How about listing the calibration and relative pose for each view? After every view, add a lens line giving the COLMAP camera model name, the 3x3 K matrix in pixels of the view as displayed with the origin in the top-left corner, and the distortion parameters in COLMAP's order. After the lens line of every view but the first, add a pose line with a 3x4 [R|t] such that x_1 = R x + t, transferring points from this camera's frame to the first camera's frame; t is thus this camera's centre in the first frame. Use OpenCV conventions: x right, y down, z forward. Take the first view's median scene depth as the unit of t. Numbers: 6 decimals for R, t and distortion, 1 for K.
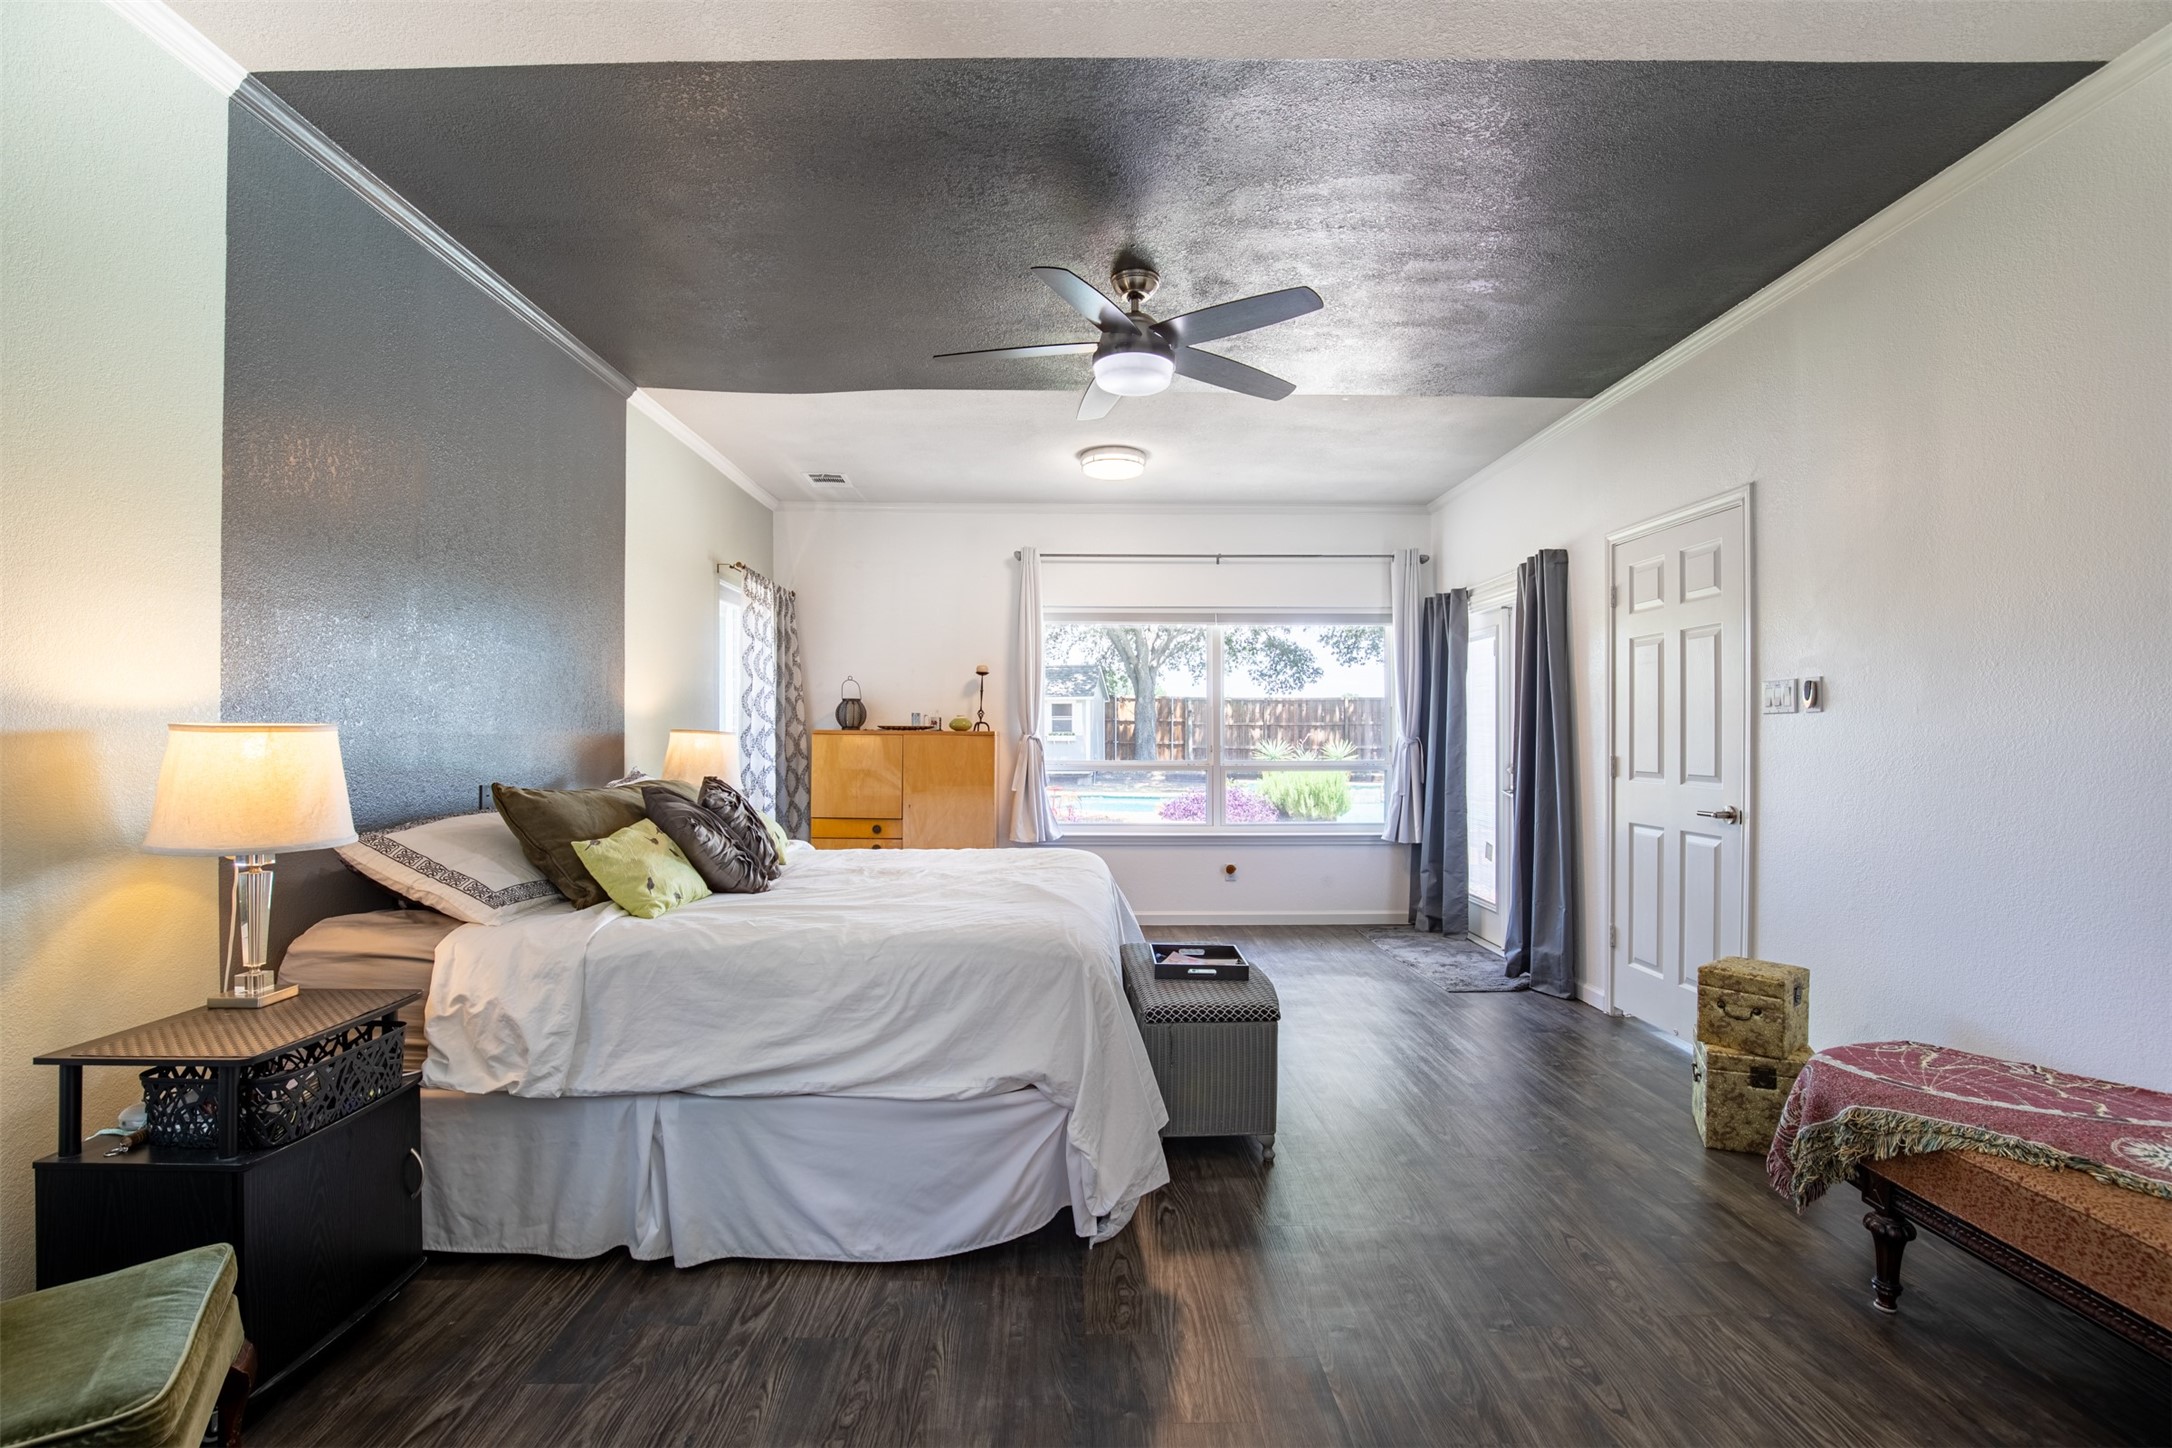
lens RADIAL K [[995.7, 0, 1084.1], [0, 995.7, 730.8], [0, 0, 1]] dist [-0.033977, 0.005662]
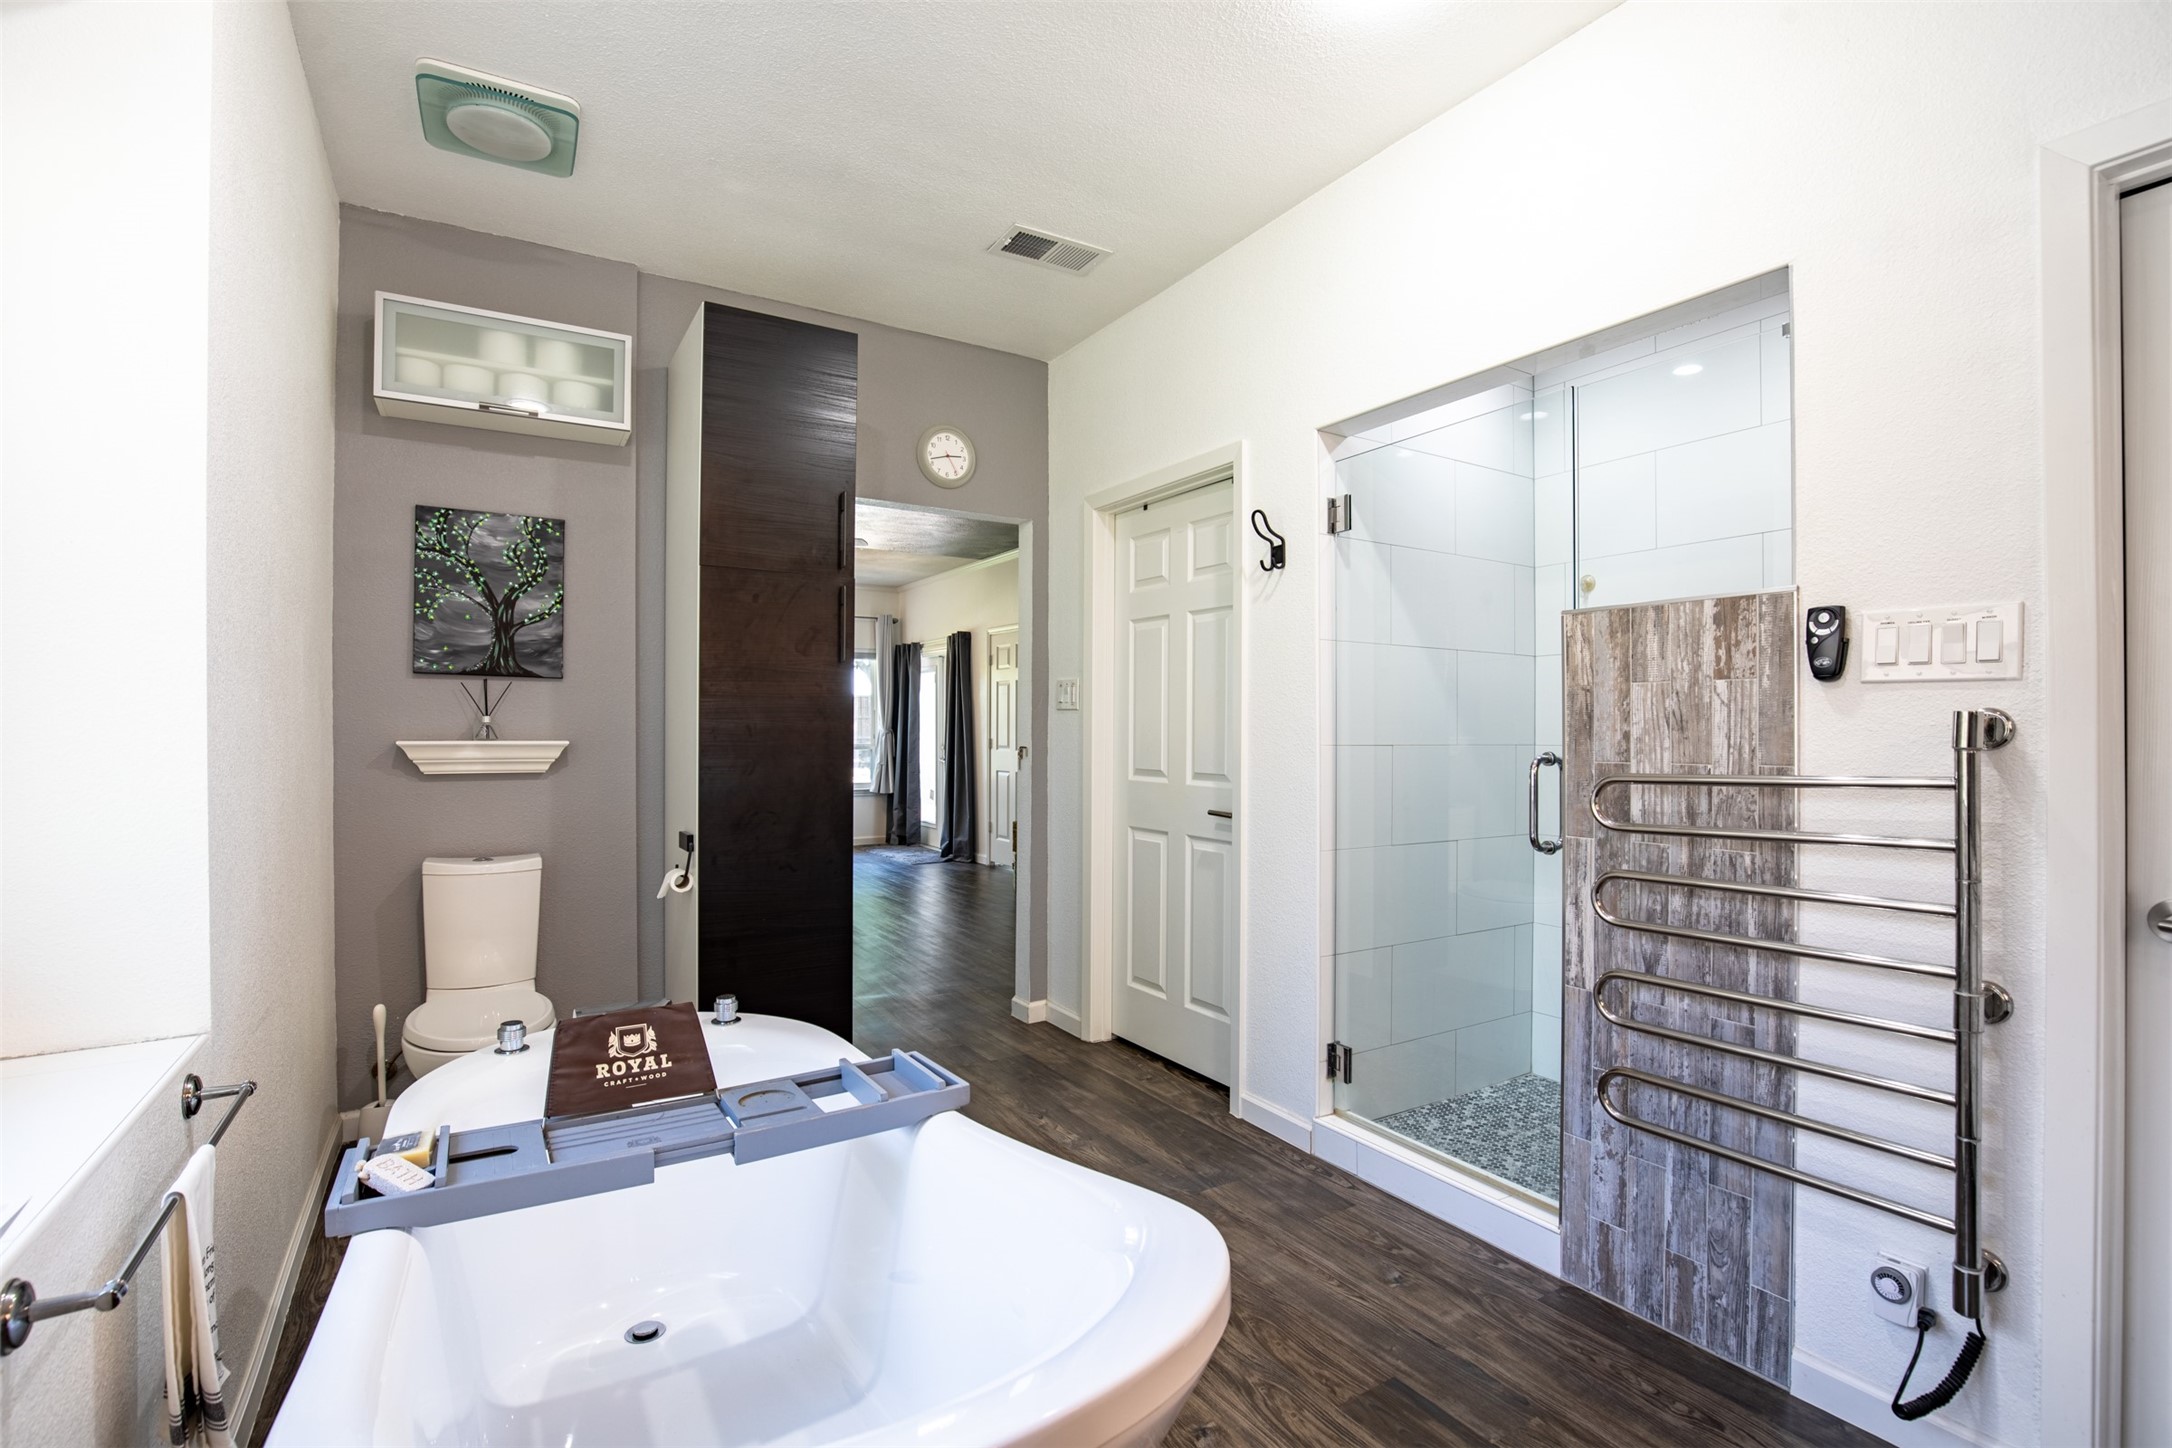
lens RADIAL K [[995.7, 0, 1084.1], [0, 995.7, 730.8], [0, 0, 1]] dist [-0.033977, 0.005662]
pose [[0.856596, 0.000258, 0.515987, -0.271699], [-0.002653, 0.999989, 0.003904, 0.001409], [-0.515980, -0.004714, 0.856587, -0.654334]]
